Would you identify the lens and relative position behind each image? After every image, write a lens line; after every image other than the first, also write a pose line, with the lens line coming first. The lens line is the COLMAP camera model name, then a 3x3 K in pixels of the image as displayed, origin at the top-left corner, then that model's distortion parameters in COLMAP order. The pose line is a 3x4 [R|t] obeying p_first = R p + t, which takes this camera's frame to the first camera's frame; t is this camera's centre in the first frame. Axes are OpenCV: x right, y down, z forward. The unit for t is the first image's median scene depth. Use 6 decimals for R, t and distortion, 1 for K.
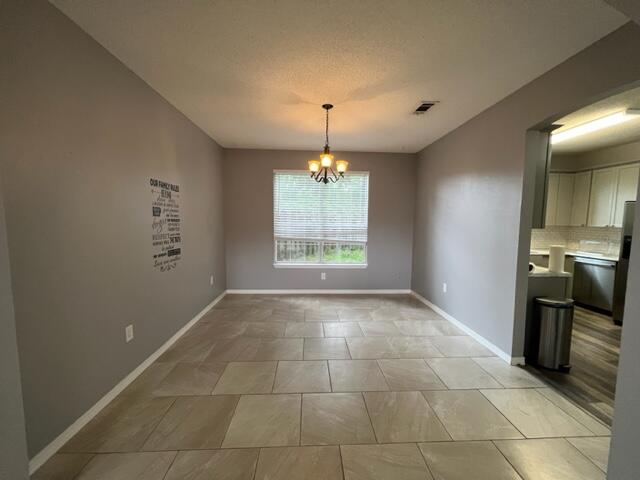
lens RADIAL K [[256.0, 0, 320.8], [0, 256.0, 242.4], [0, 0, 1]] dist [-0.002155, 0.000194]
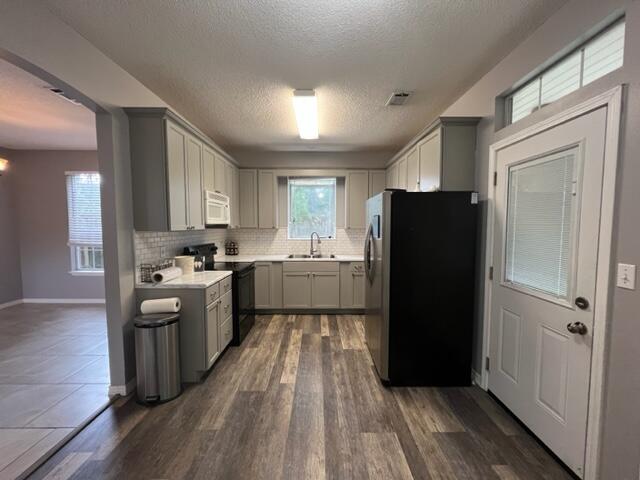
lens RADIAL K [[256.0, 0, 319.2], [0, 256.0, 240.3], [0, 0, 1]] dist [-0.002155, 0.000194]
pose [[0.999432, -0.005071, -0.033310, 1.350721], [0.004217, 0.999662, -0.025653, -0.000899], [0.033429, 0.025498, 0.999116, 0.164018]]
